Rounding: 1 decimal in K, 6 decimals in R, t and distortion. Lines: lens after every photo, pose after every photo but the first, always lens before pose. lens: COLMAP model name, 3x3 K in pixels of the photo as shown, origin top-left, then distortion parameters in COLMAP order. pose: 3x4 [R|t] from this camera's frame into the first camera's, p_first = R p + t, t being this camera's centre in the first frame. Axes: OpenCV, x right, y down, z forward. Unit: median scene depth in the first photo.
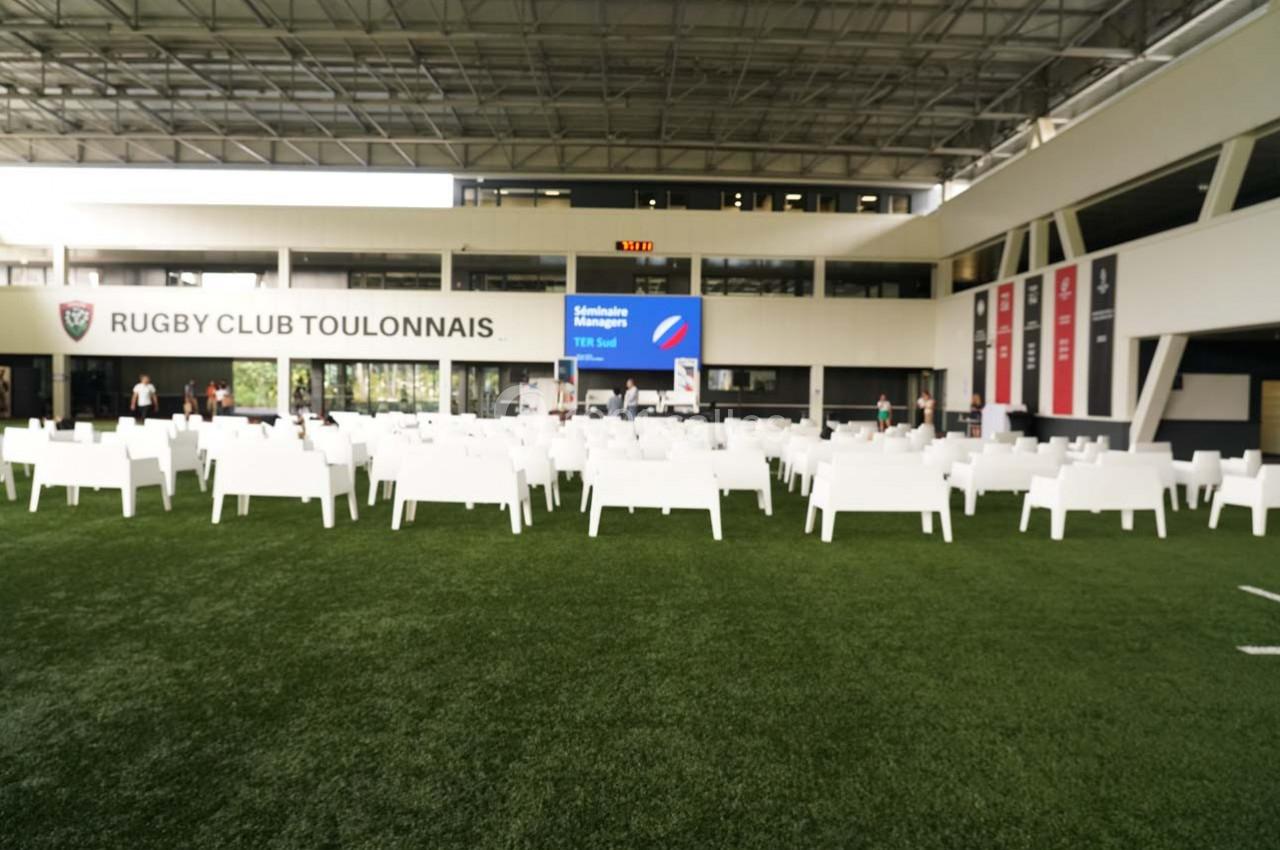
lens RADIAL K [[862.9, 0, 640.0], [0, 862.9, 425.0], [0, 0, 1]] dist [0.002255, 0.000303]
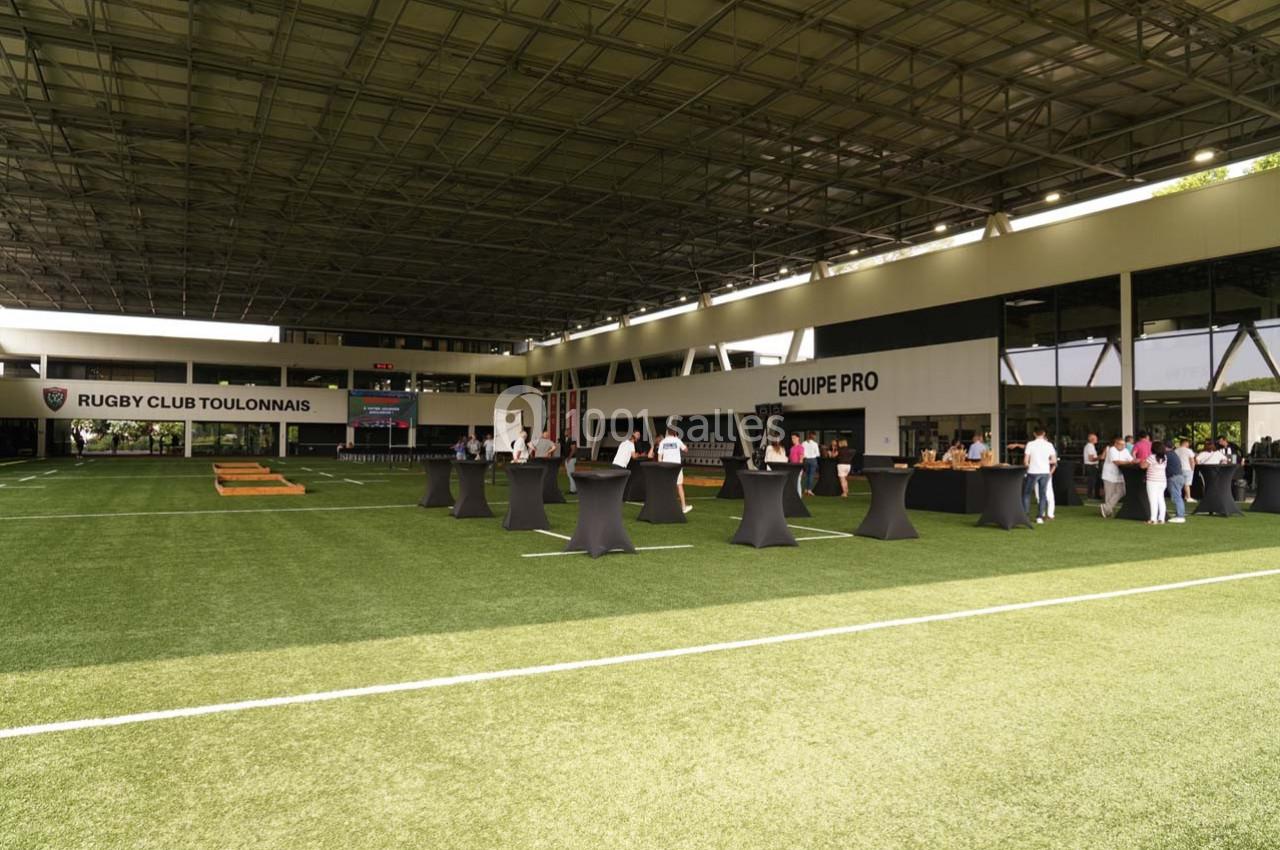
lens RADIAL K [[854.9, 0, 640.0], [0, 854.9, 425.0], [0, 0, 1]] dist [-0.104094, -0.000116]
pose [[0.886796, 0.000015, 0.462161, -0.380705], [0.024409, 0.998603, -0.046868, 0.036043], [-0.461516, 0.052843, 0.885557, -0.997052]]
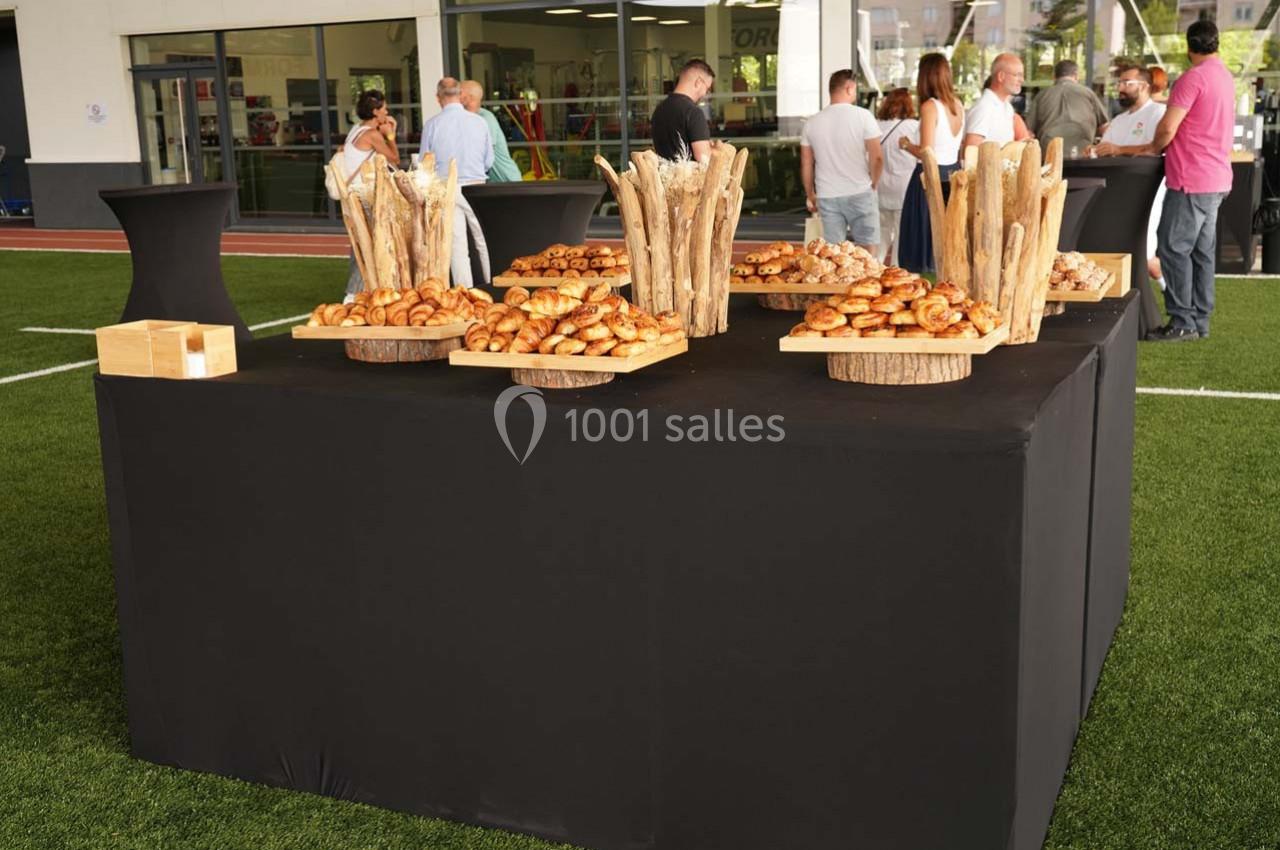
lens RADIAL K [[1482.6, 0, 640.0], [0, 1482.6, 425.0], [0, 0, 1]] dist [0.000811, 0.003978]
pose [[0.456701, -0.216320, 0.862919, -0.085187], [0.073846, 0.975857, 0.205548, 0.029318], [-0.886550, -0.030152, 0.461650, -0.699499]]
